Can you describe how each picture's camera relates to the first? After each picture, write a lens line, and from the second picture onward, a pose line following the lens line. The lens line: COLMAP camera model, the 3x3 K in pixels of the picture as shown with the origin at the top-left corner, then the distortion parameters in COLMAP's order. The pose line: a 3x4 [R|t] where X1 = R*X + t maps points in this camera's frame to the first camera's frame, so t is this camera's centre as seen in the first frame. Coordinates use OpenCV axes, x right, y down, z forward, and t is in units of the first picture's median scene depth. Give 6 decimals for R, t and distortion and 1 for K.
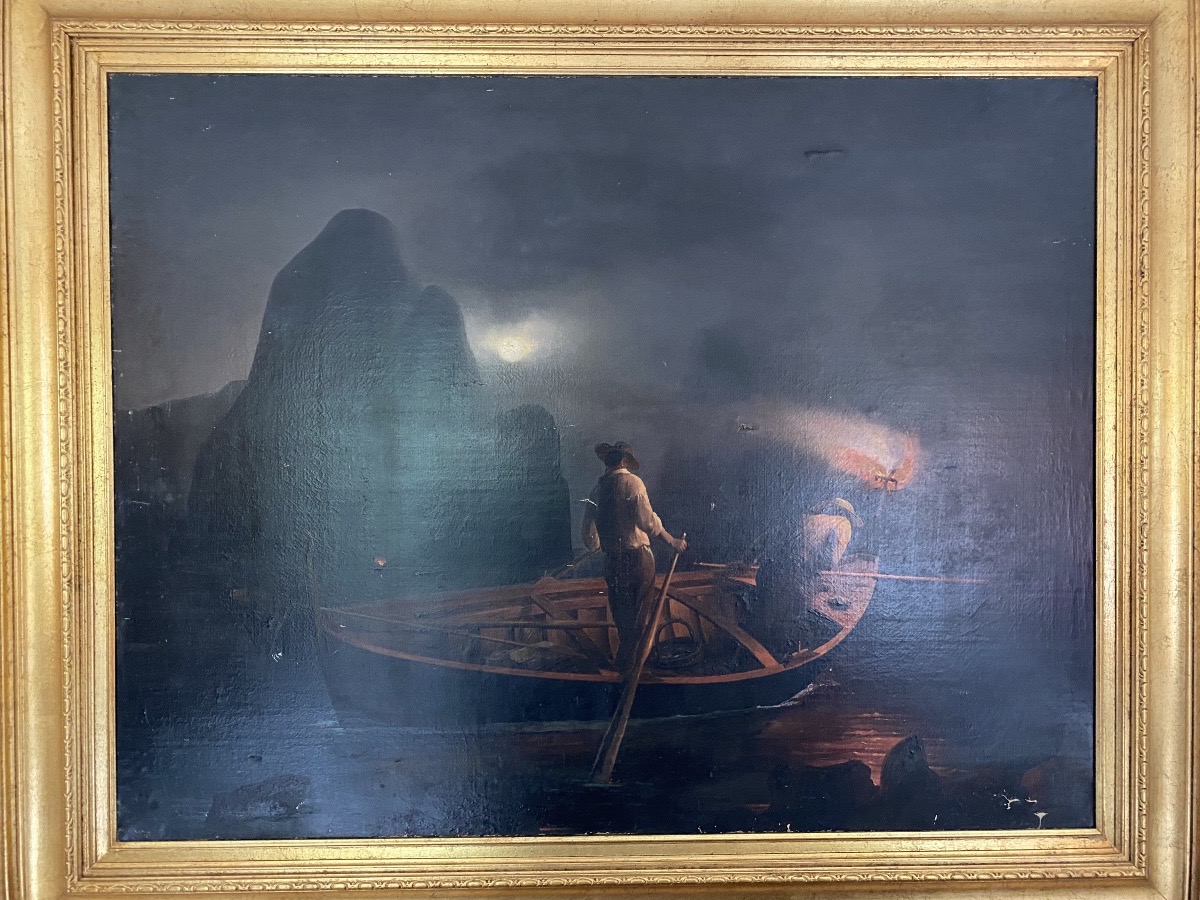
lens RADIAL K [[914.3, 0, 587.0], [0, 914.3, 438.3], [0, 0, 1]] dist [0.016814, -0.017247]
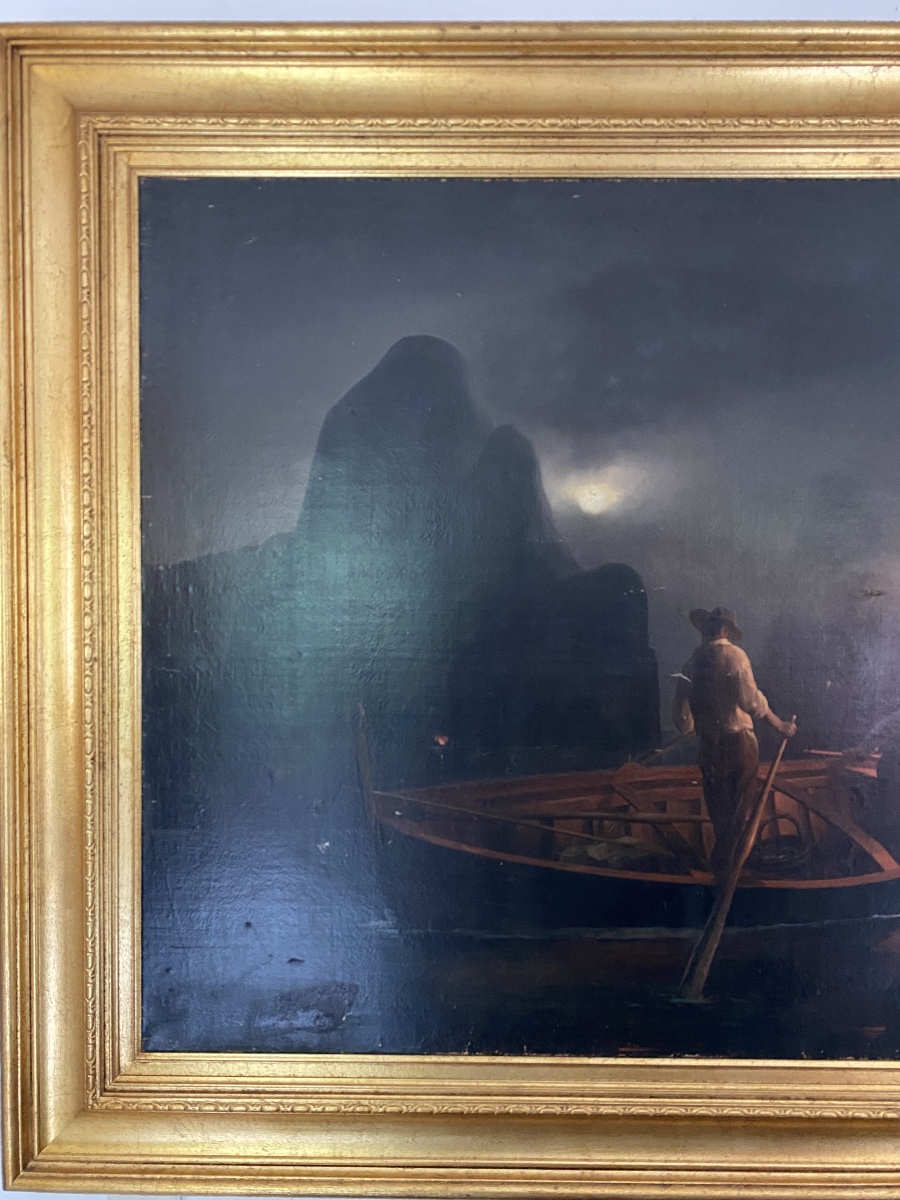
lens RADIAL K [[914.3, 0, 423.5], [0, 914.3, 589.6], [0, 0, 1]] dist [0.016814, -0.017247]
pose [[0.999451, 0.011728, -0.030984, -0.217045], [-0.011140, 0.999756, 0.019089, -0.026105], [0.031200, -0.018734, 0.999338, 0.131269]]
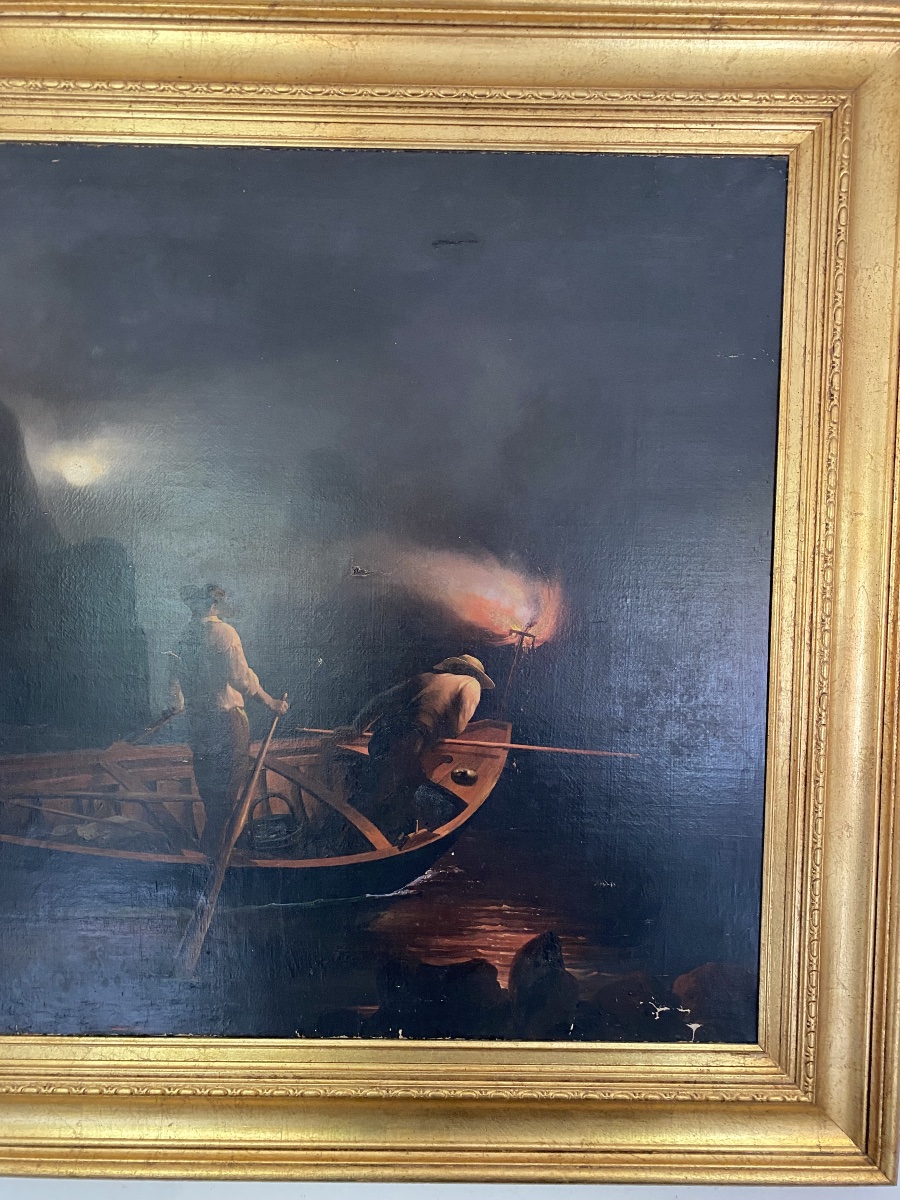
lens RADIAL K [[914.3, 0, 406.2], [0, 914.3, 595.5], [0, 0, 1]] dist [0.016814, -0.017247]
pose [[0.999679, 0.020405, -0.015024, 0.233338], [-0.019841, 0.999127, 0.036770, -0.020742], [0.015761, -0.036461, 0.999211, 0.153025]]
